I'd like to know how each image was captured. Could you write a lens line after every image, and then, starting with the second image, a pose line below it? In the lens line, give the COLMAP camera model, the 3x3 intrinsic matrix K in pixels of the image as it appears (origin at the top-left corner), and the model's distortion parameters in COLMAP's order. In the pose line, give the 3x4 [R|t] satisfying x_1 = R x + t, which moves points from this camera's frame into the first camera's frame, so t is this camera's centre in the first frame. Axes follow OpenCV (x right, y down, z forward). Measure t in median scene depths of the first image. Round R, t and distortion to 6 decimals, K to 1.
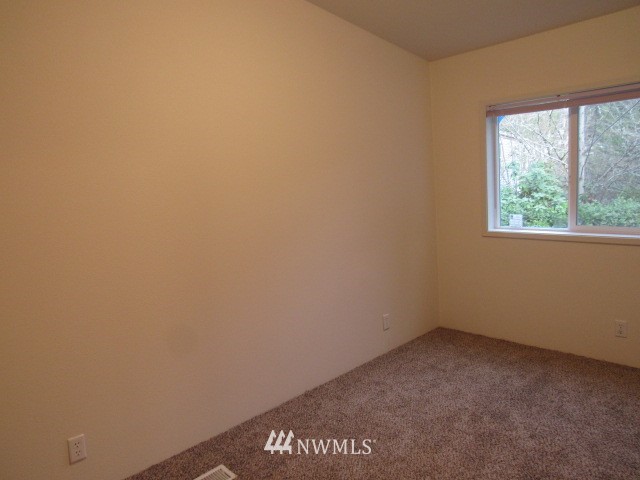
lens RADIAL K [[467.4, 0, 316.3], [0, 467.4, 242.1], [0, 0, 1]] dist [-0.000567, 0.006848]
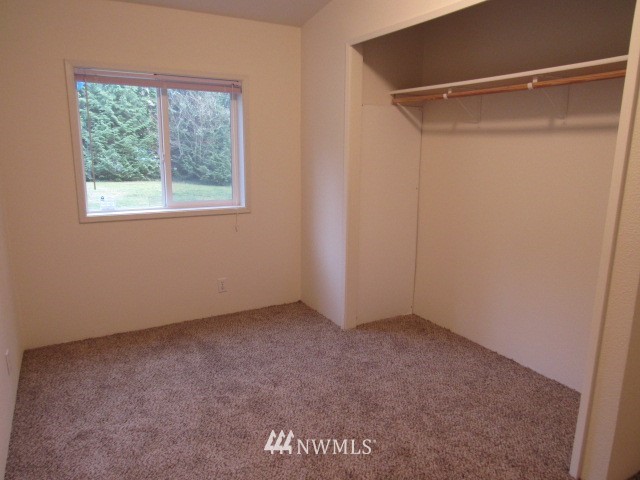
lens RADIAL K [[467.4, 0, 316.3], [0, 467.4, 242.1], [0, 0, 1]] dist [-0.000567, 0.006848]
pose [[0.251123, -0.137819, 0.958093, -0.421991], [0.108721, 0.987564, 0.113562, -0.034321], [-0.961830, 0.075647, 0.262984, 0.442587]]
